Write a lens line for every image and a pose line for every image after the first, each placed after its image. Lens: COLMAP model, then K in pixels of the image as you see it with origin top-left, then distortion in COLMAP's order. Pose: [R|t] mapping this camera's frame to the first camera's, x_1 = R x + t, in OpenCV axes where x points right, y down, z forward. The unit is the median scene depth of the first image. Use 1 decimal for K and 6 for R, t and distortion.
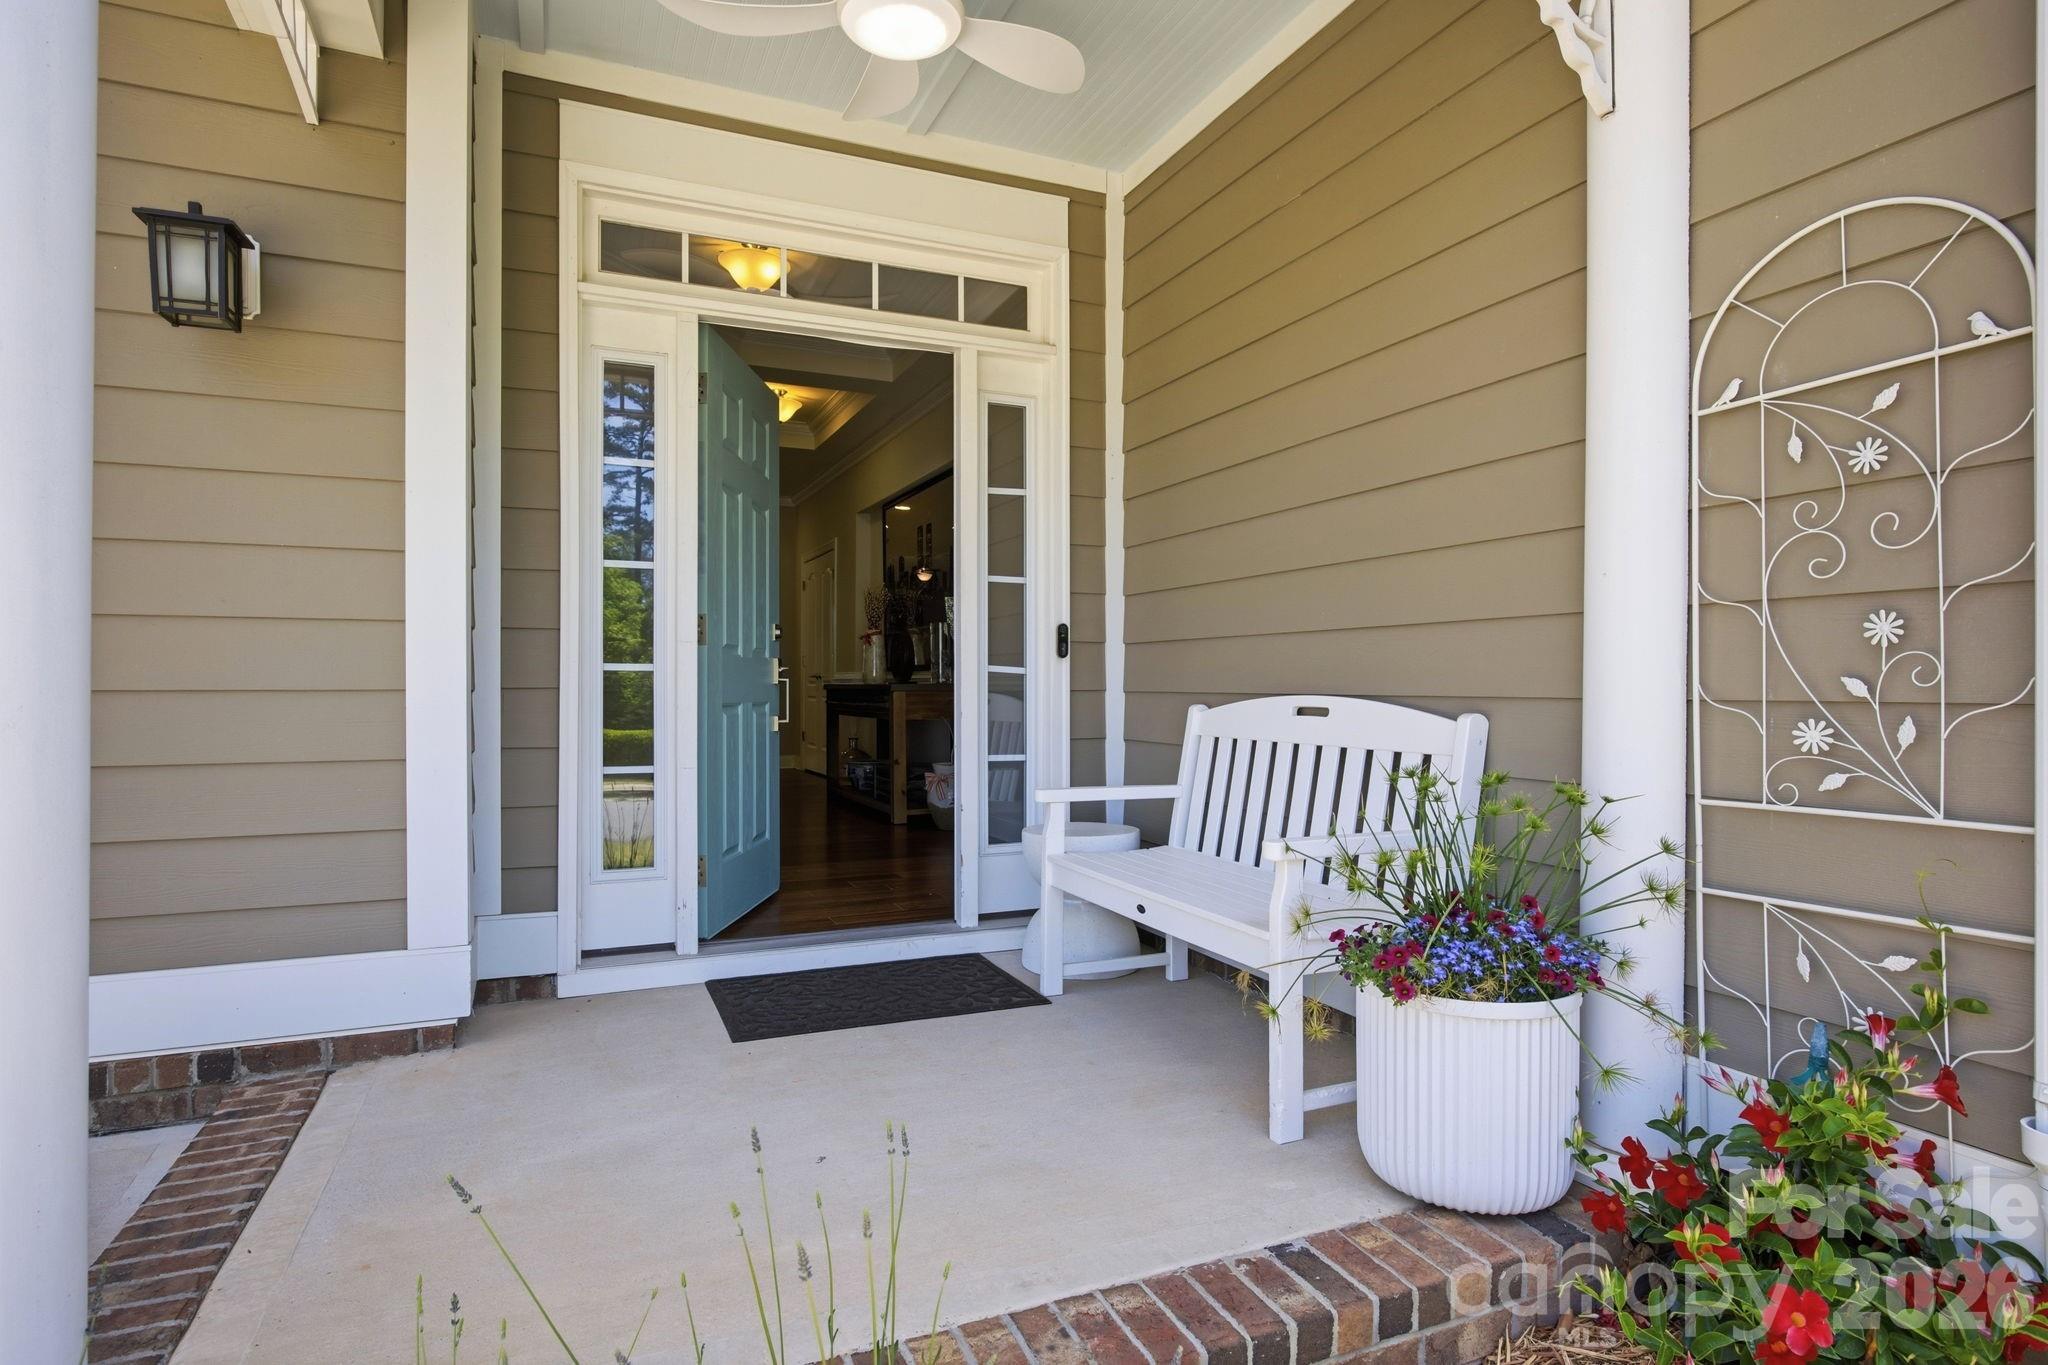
lens RADIAL K [[1099.8, 0, 1016.6], [0, 1099.8, 689.3], [0, 0, 1]] dist [-0.003351, -0.000102]
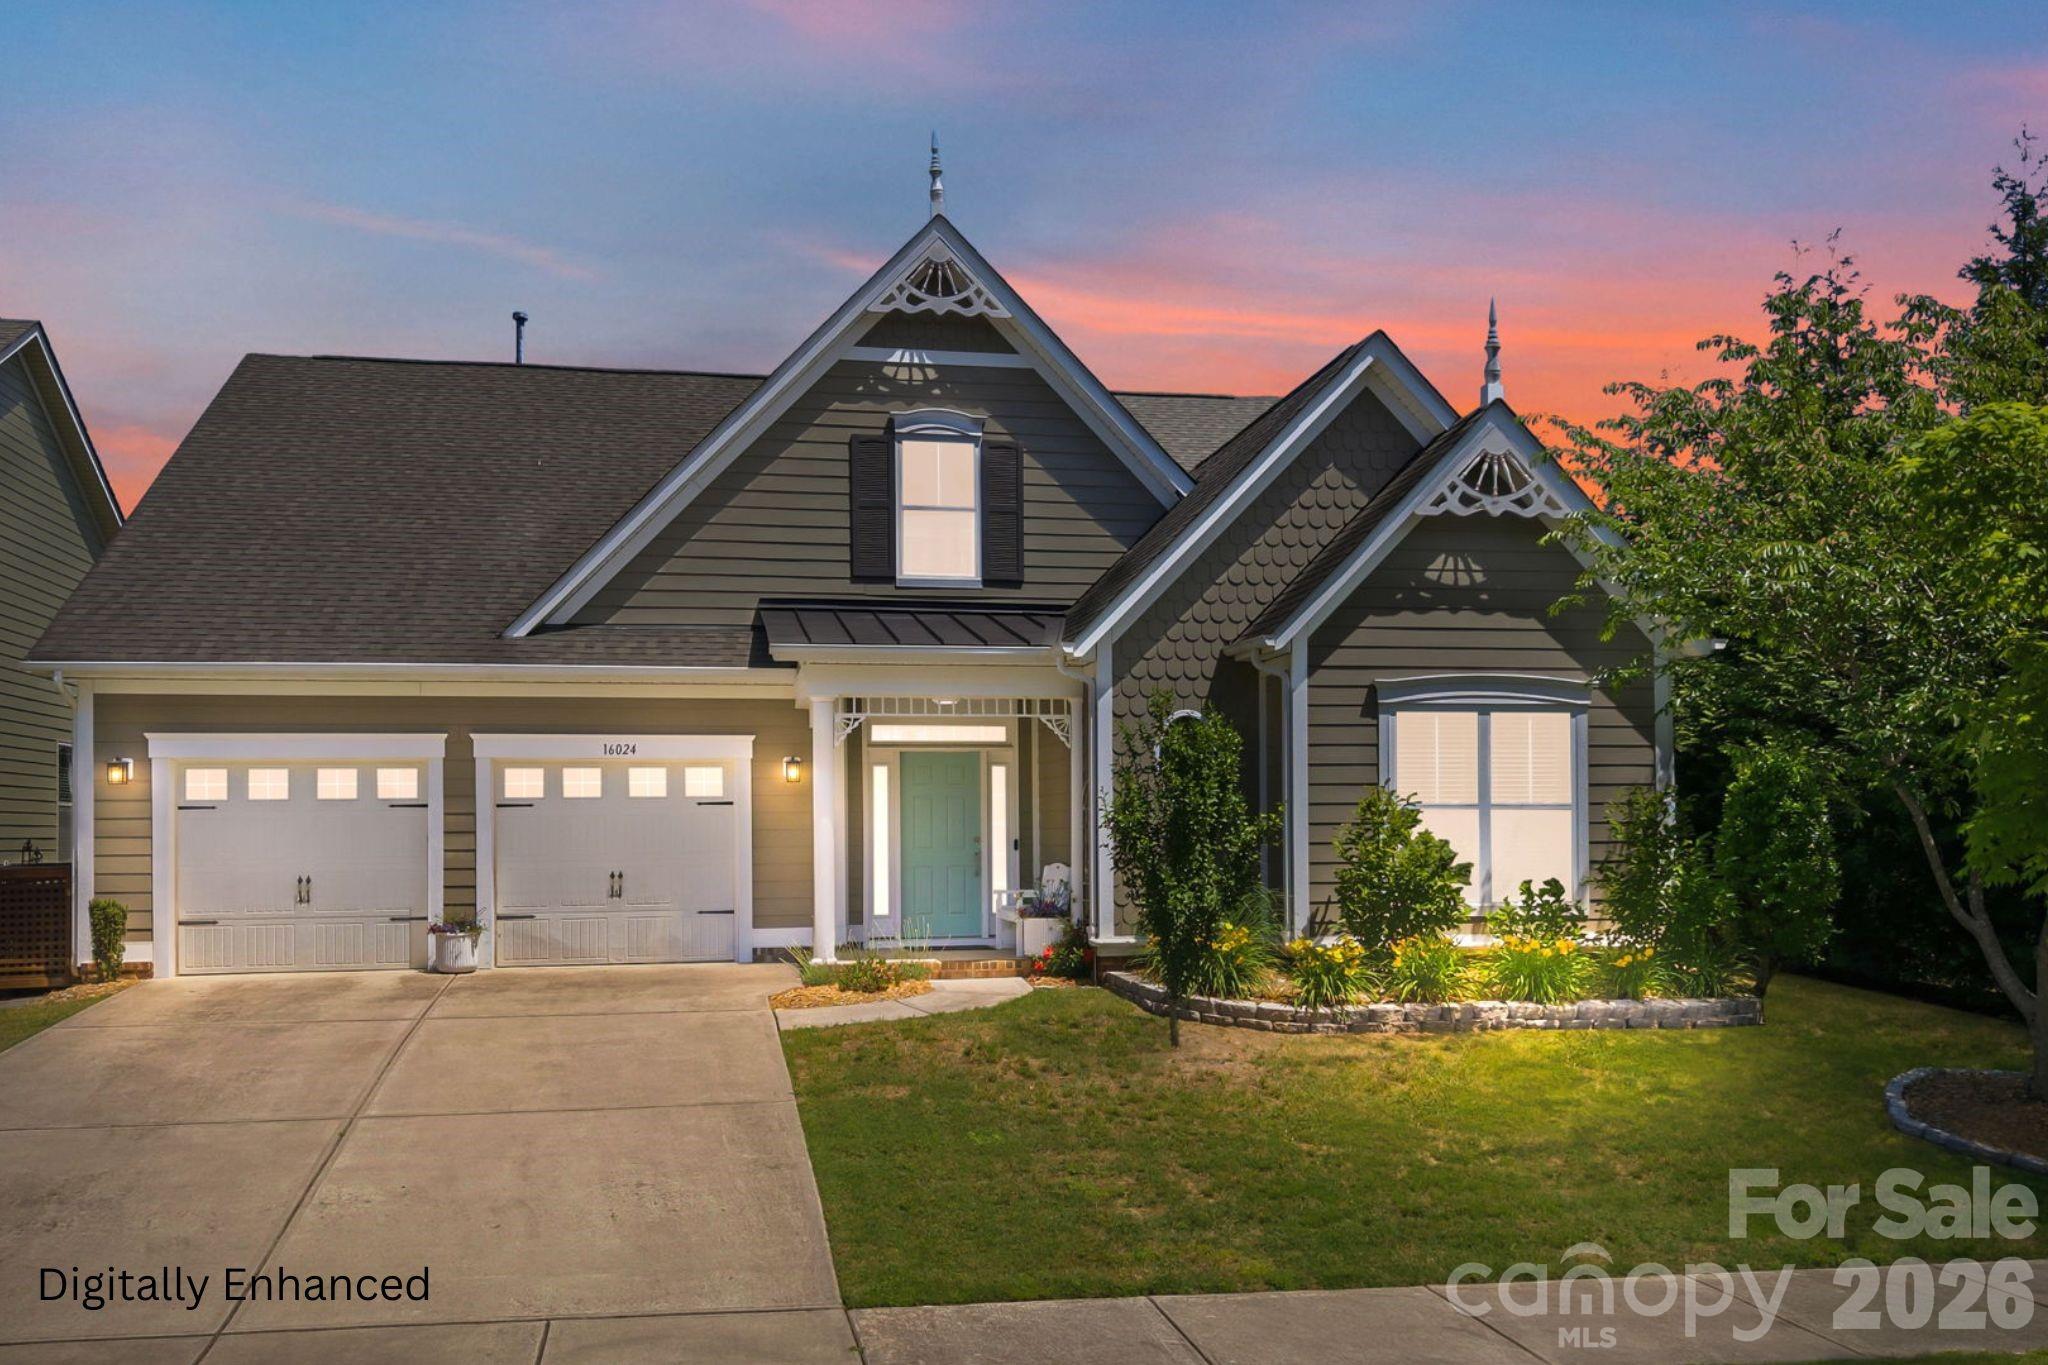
lens RADIAL K [[1720.4, 0, 1010.1], [0, 1720.4, 842.1], [0, 0, 1]] dist [0.055543, -0.031483]
pose [[0.976621, -0.007554, -0.214837, 1.295963], [0.007143, 0.999971, -0.002687, -0.049062], [0.214851, 0.001089, 0.976646, -4.505186]]
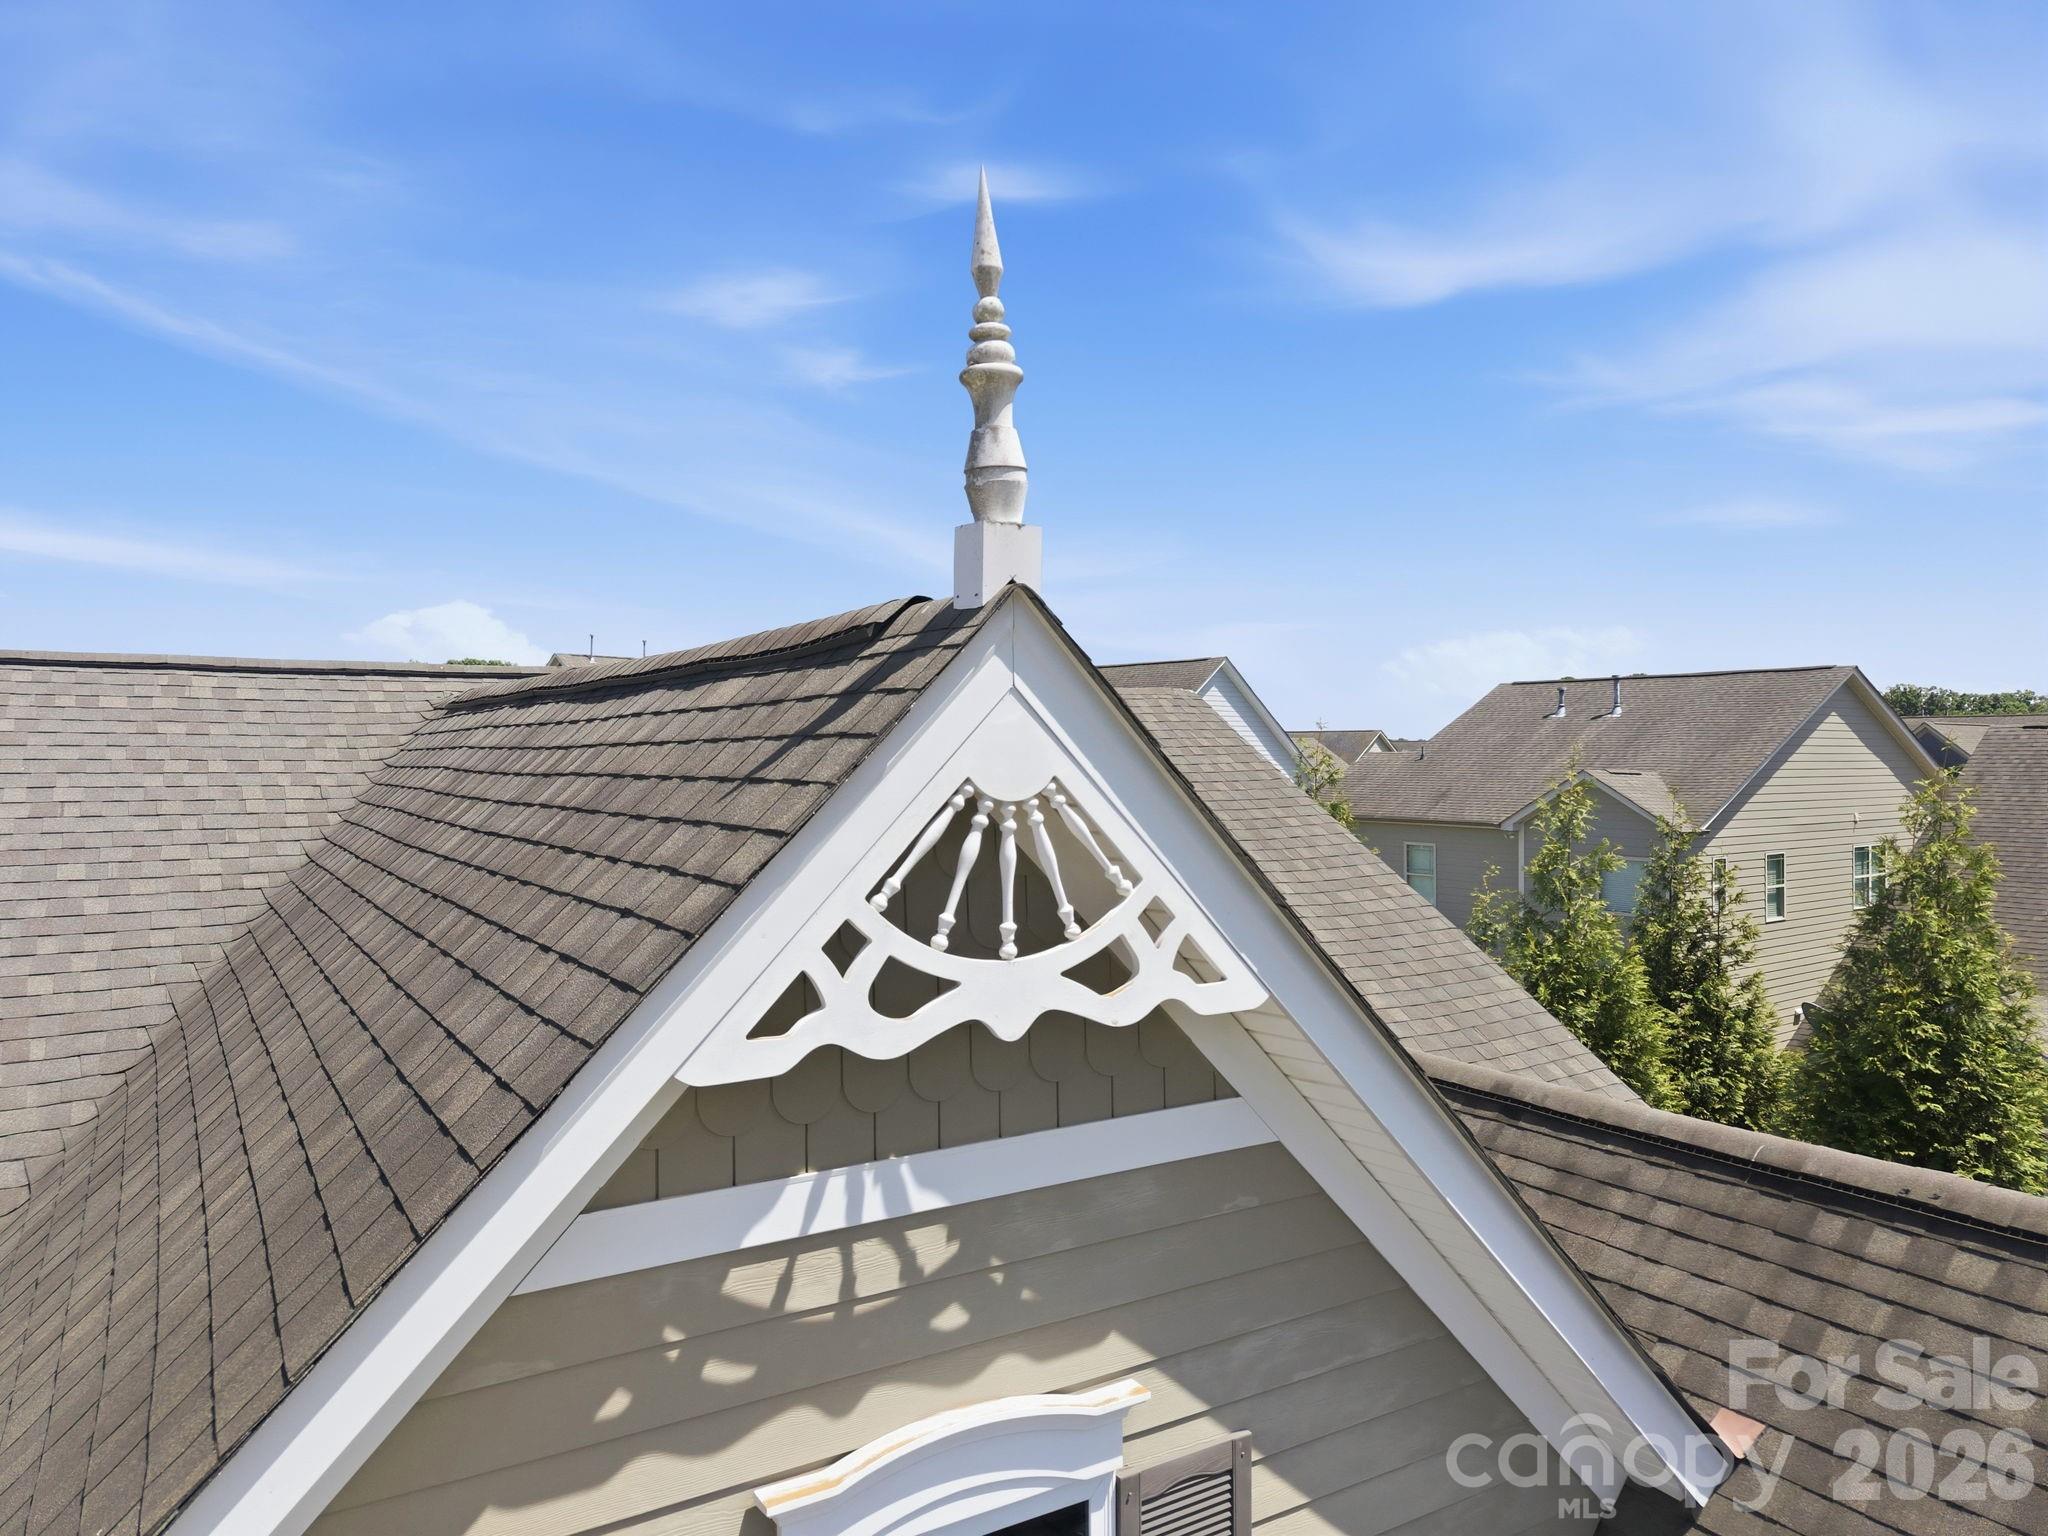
lens RADIAL K [[1386.8, 0, 1023.6], [0, 1386.8, 769.2], [0, 0, 1]] dist [0.026319, -0.026662]
pose [[0.986845, -0.006708, 0.161531, -0.305454], [0.006737, 0.999977, 0.000368, -2.016597], [-0.161530, 0.000725, 0.986868, 0.076970]]
